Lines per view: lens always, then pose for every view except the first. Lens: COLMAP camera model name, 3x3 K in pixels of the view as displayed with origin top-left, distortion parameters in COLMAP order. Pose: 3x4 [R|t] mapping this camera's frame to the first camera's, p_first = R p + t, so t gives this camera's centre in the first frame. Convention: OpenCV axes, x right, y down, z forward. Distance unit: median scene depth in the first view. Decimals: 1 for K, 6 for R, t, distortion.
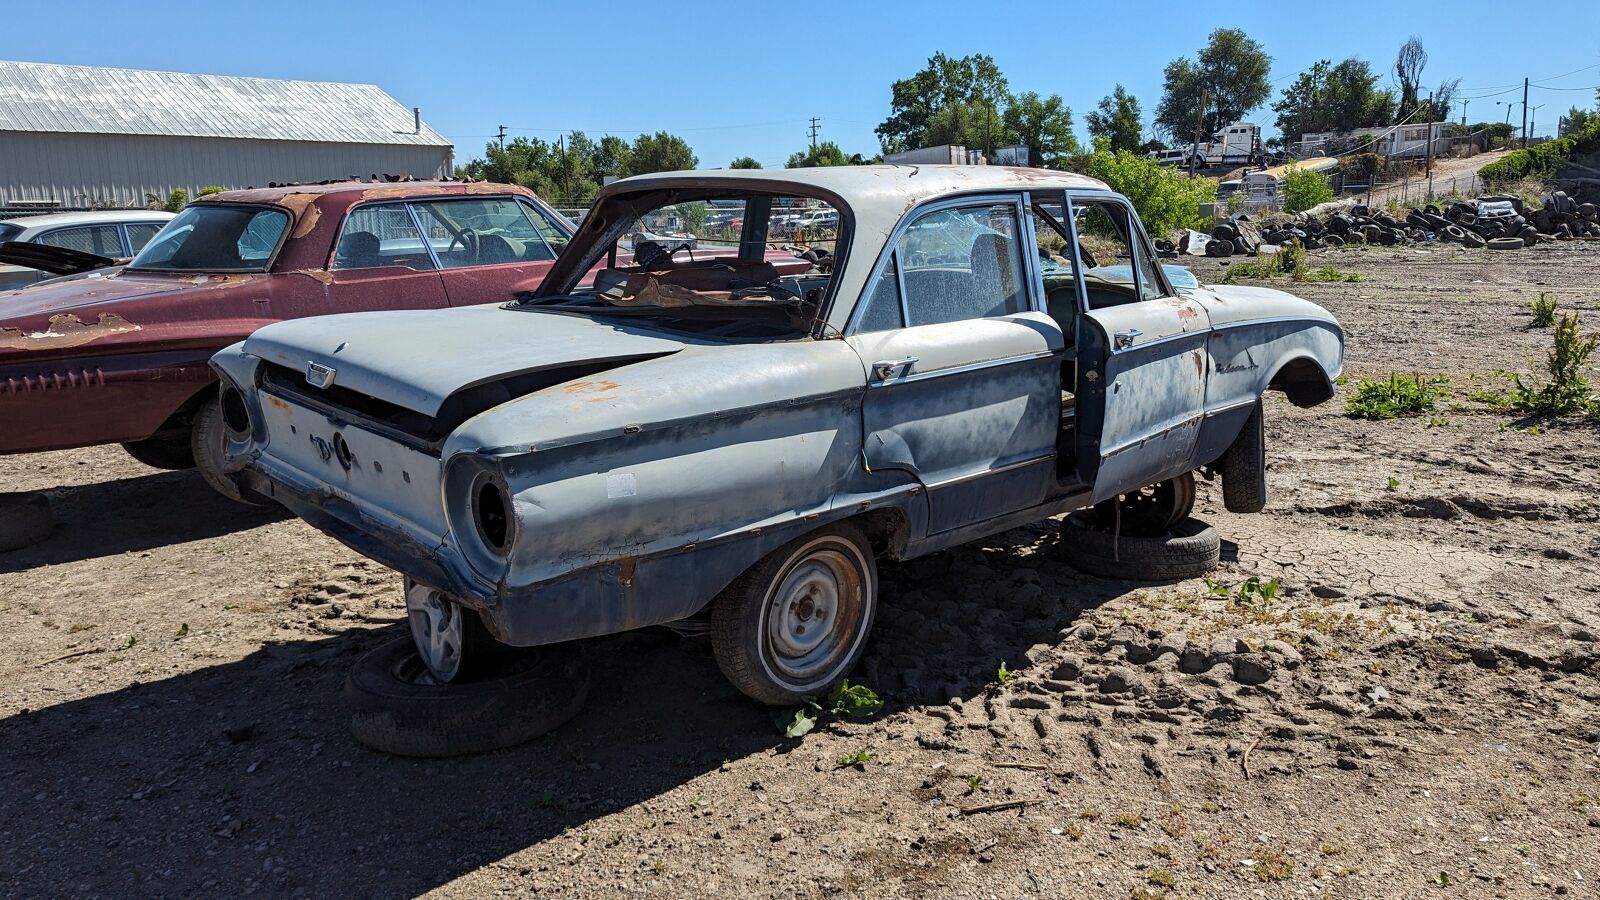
lens RADIAL K [[1142.7, 0, 809.7], [0, 1142.7, 438.0], [0, 0, 1]] dist [0.063036, -0.059125]
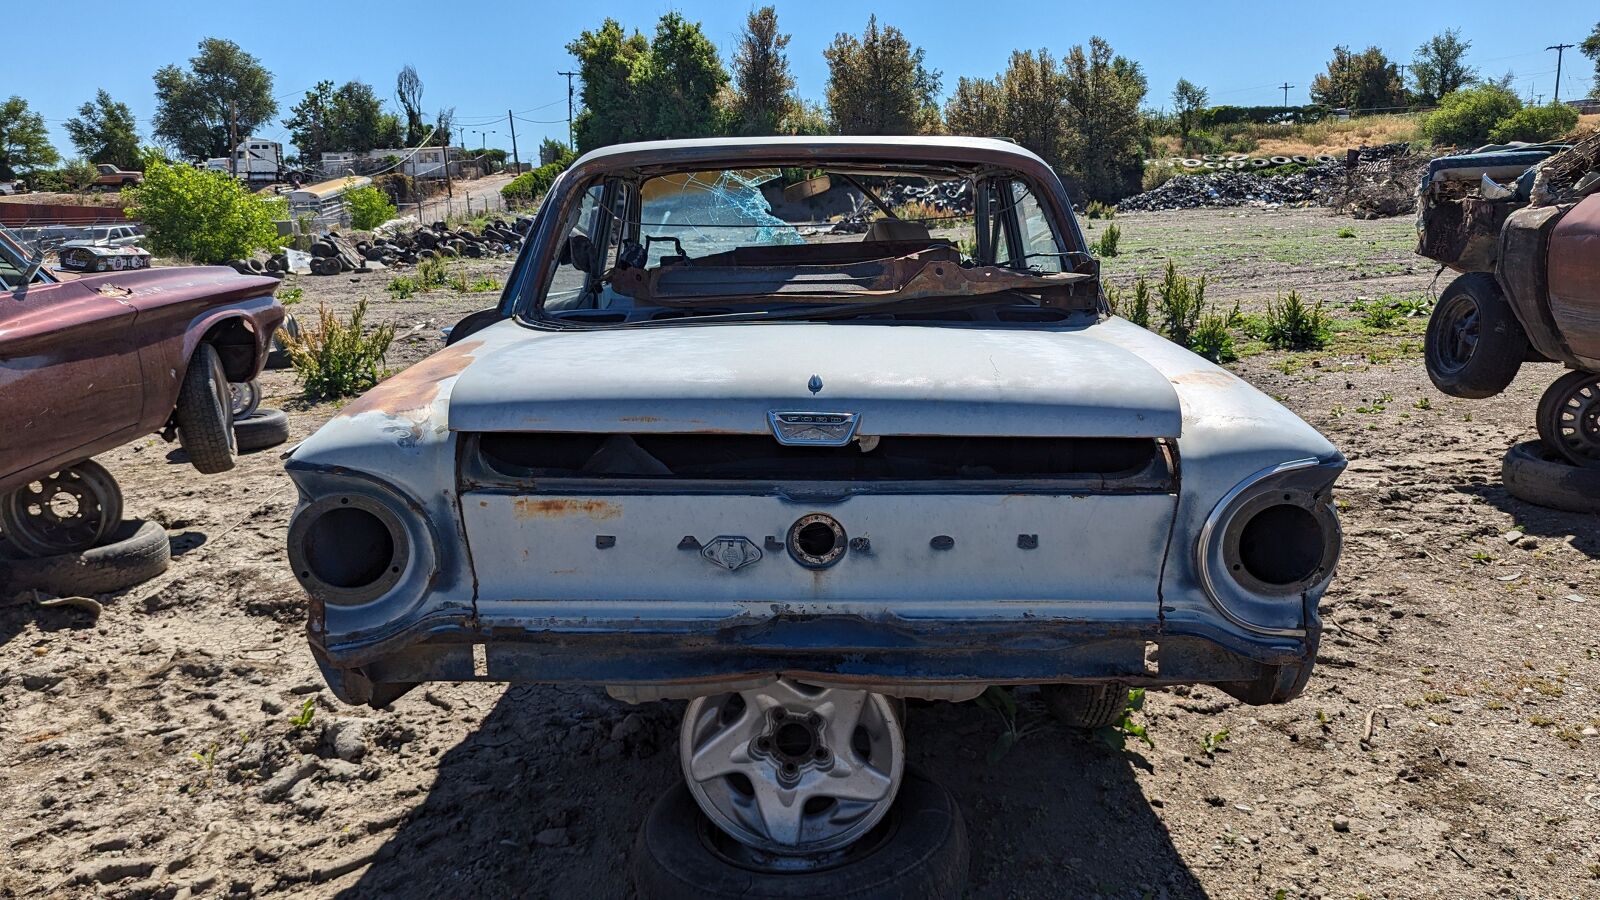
lens RADIAL K [[1142.7, 0, 807.4], [0, 1142.7, 448.6], [0, 0, 1]] dist [0.063036, -0.059125]
pose [[0.692863, -0.157933, 0.703561, -0.539710], [0.163599, 0.984705, 0.059932, -0.050412], [-0.702265, 0.073577, 0.708103, 0.344876]]
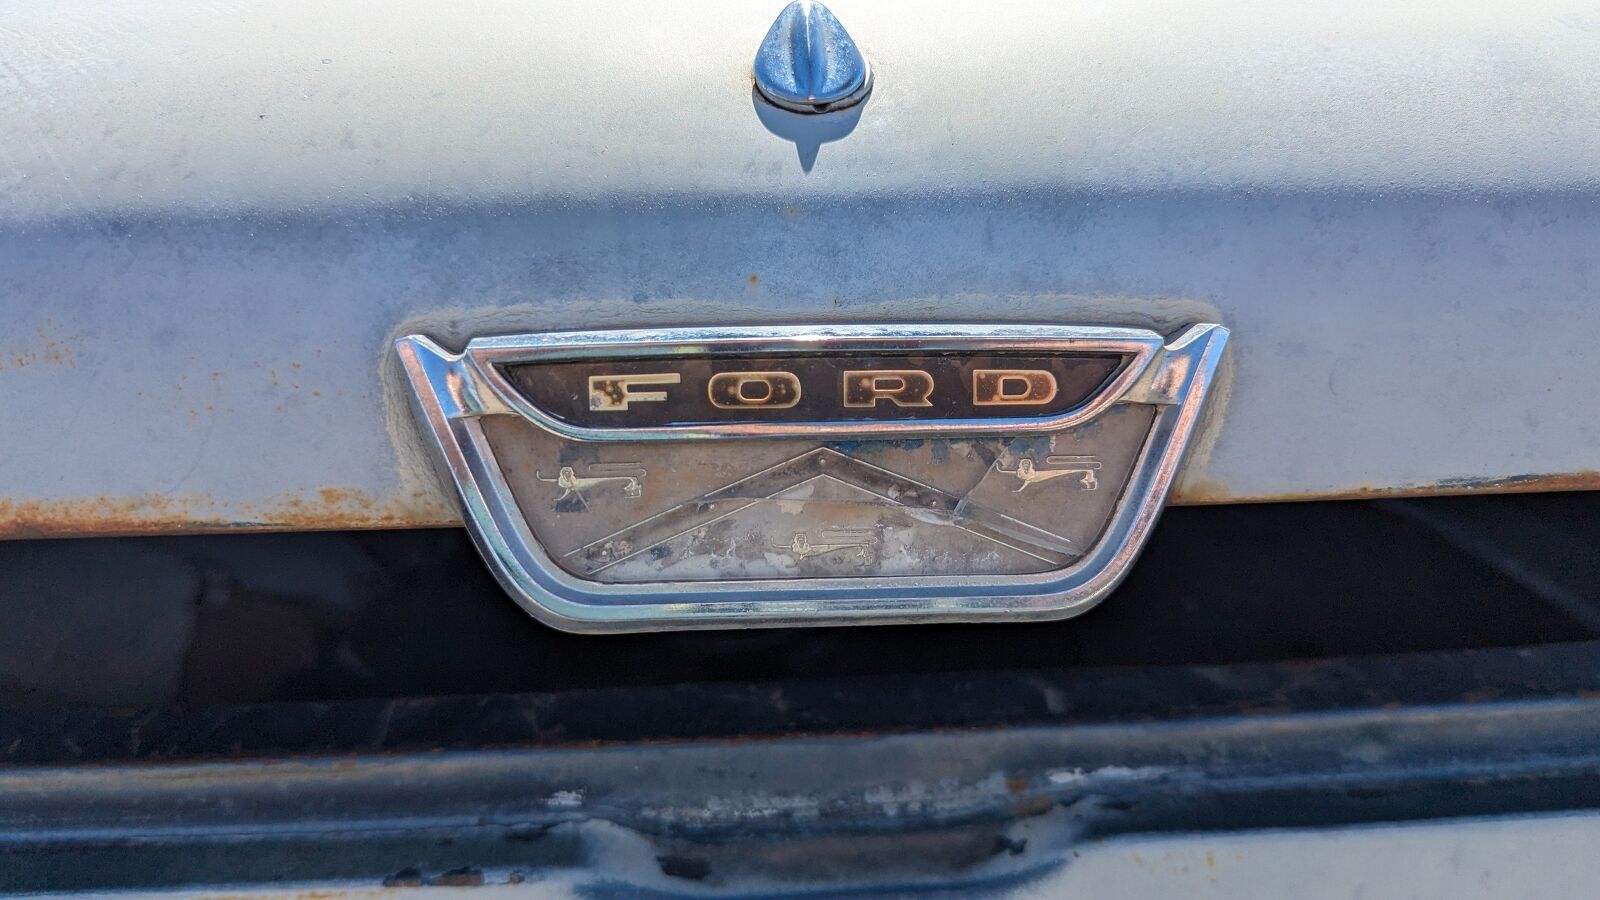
lens RADIAL K [[1208.8, 0, 804.2], [0, 1208.8, 449.9], [0, 0, 1]] dist [0.010275, -0.000793]
pose [[0.642364, -0.303320, 0.703822, -0.296571], [0.192854, 0.952771, 0.234594, -0.045265], [-0.741739, -0.014960, 0.670522, 0.587416]]
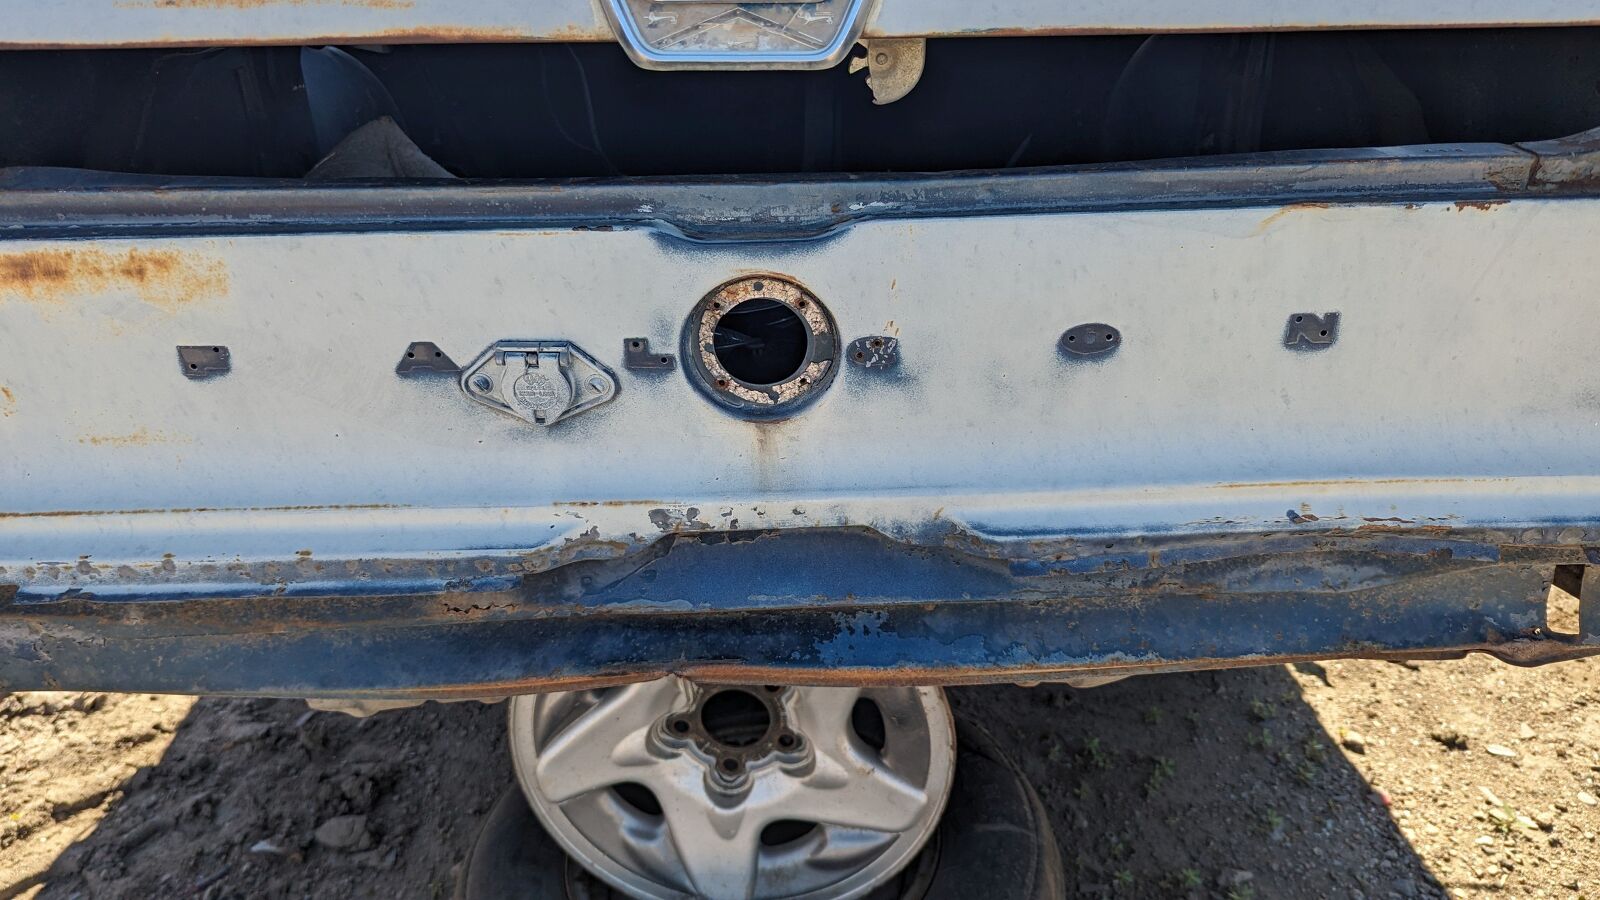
lens RADIAL K [[1142.7, 0, 791.8], [0, 1142.7, 433.1], [0, 0, 1]] dist [0.063036, -0.059125]
pose [[0.677274, -0.307156, 0.668547, -0.361203], [0.187798, 0.950756, 0.246565, -0.019466], [-0.711359, -0.041440, 0.701606, 0.520286]]
